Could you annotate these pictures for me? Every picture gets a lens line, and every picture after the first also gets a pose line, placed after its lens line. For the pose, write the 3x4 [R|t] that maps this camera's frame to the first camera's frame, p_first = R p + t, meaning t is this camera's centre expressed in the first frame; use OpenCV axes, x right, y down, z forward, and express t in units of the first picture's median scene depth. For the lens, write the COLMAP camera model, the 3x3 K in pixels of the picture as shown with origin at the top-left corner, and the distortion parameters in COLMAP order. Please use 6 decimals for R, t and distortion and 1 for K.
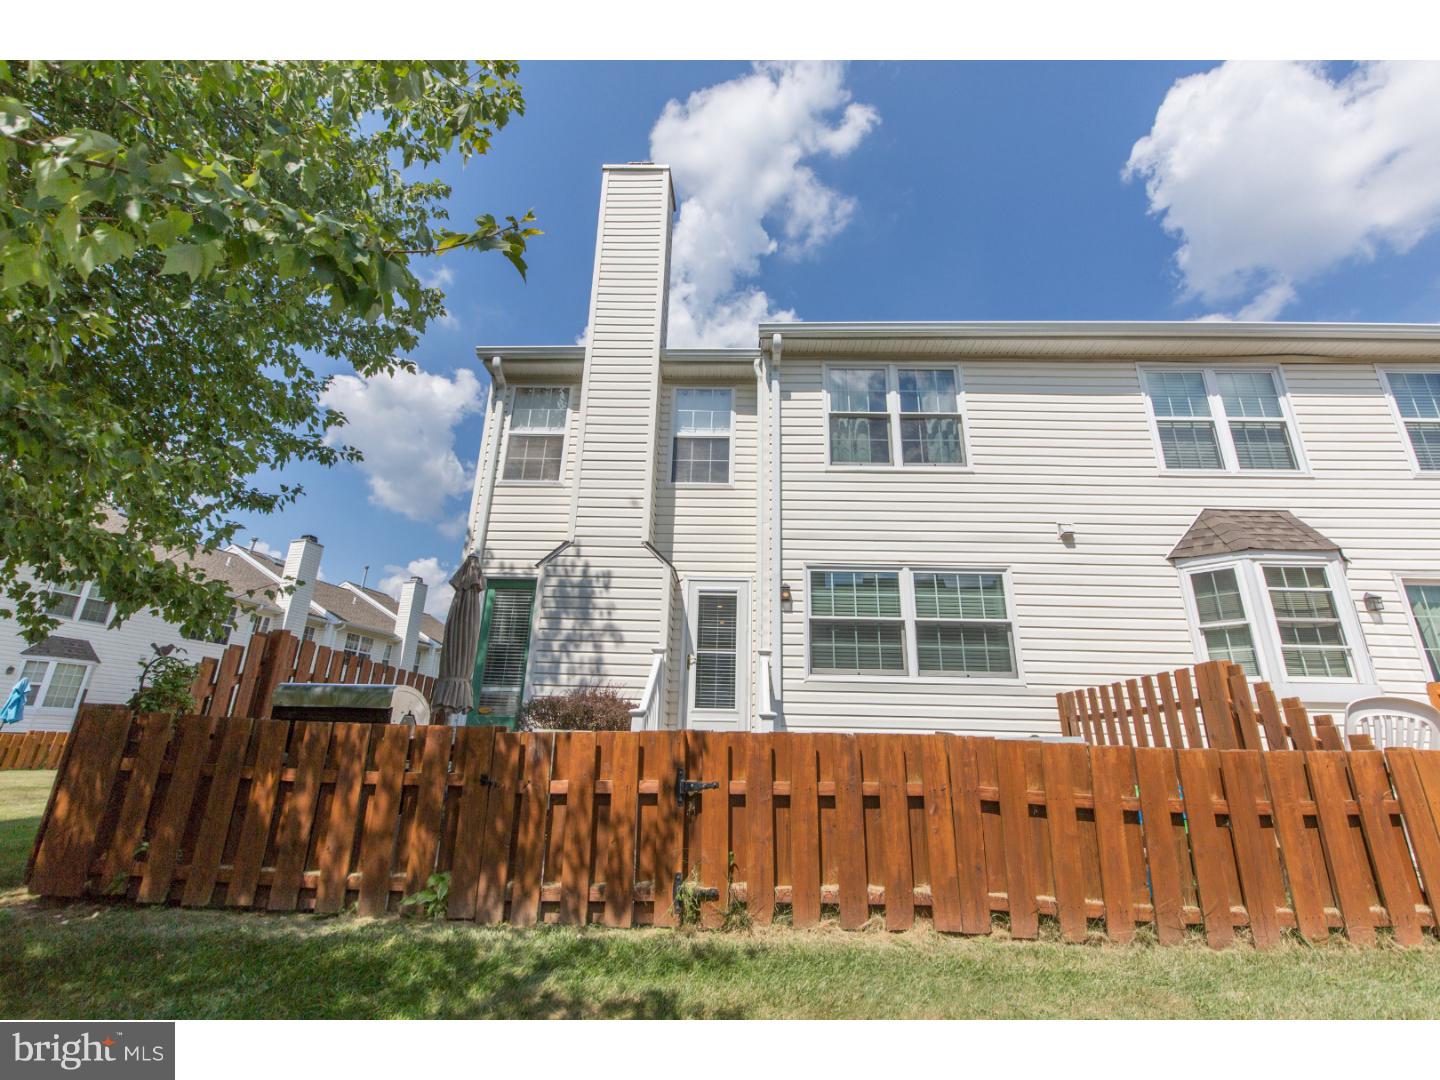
lens RADIAL K [[646.5, 0, 724.1], [0, 646.5, 528.0], [0, 0, 1]] dist [-0.001172, -0.000505]
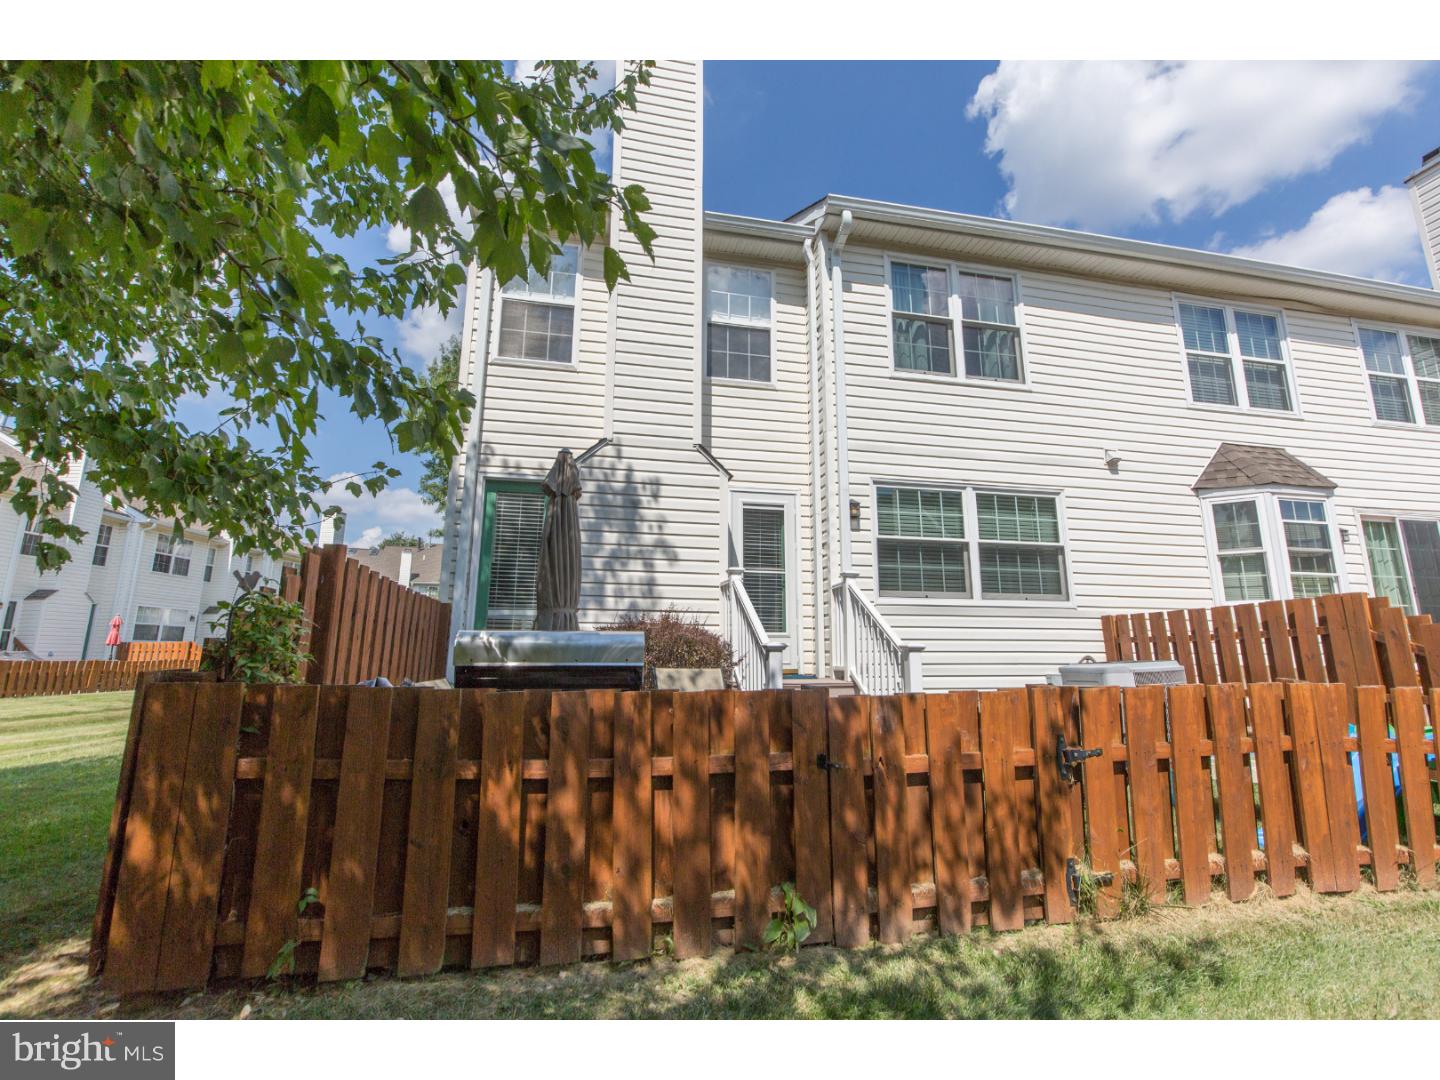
lens RADIAL K [[646.5, 0, 723.2], [0, 646.5, 527.4], [0, 0, 1]] dist [-0.001172, -0.000505]
pose [[0.971614, 0.026028, 0.235134, -0.299151], [-0.058183, 0.989691, 0.130868, 0.016746], [-0.229304, -0.140834, 0.963112, 0.159931]]
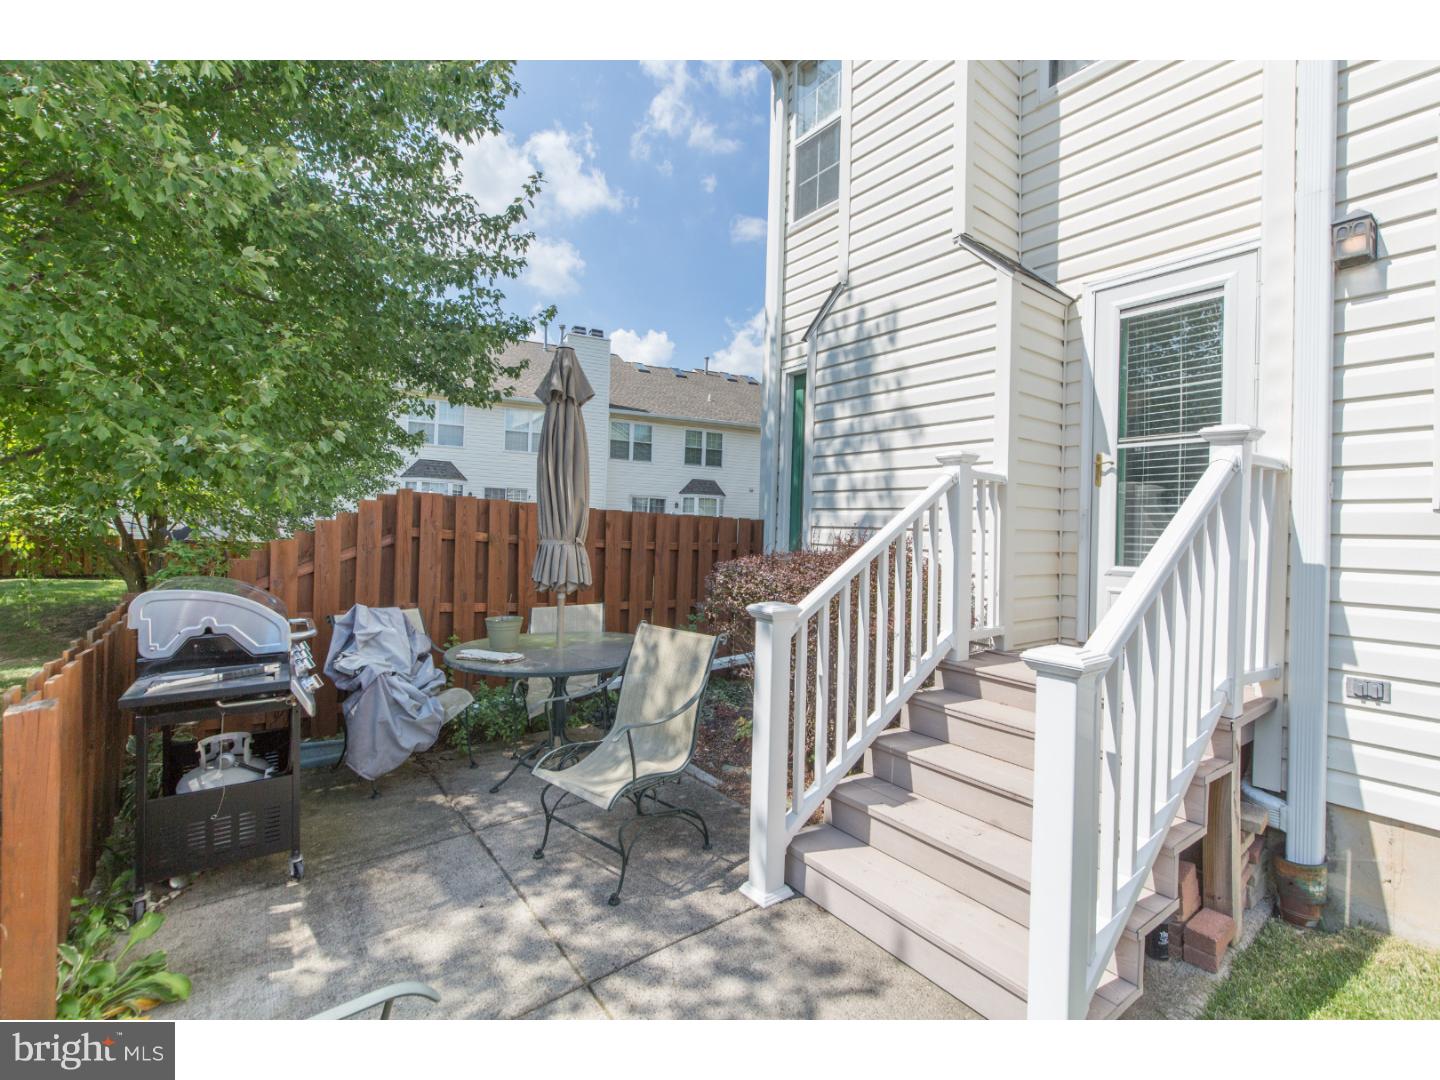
lens RADIAL K [[646.5, 0, 728.5], [0, 646.5, 524.1], [0, 0, 1]] dist [-0.001172, -0.000505]
pose [[0.626020, -0.016204, -0.779639, 0.148119], [0.239088, 0.955622, 0.172117, 0.106234], [0.742250, -0.294151, 0.602113, 0.538379]]
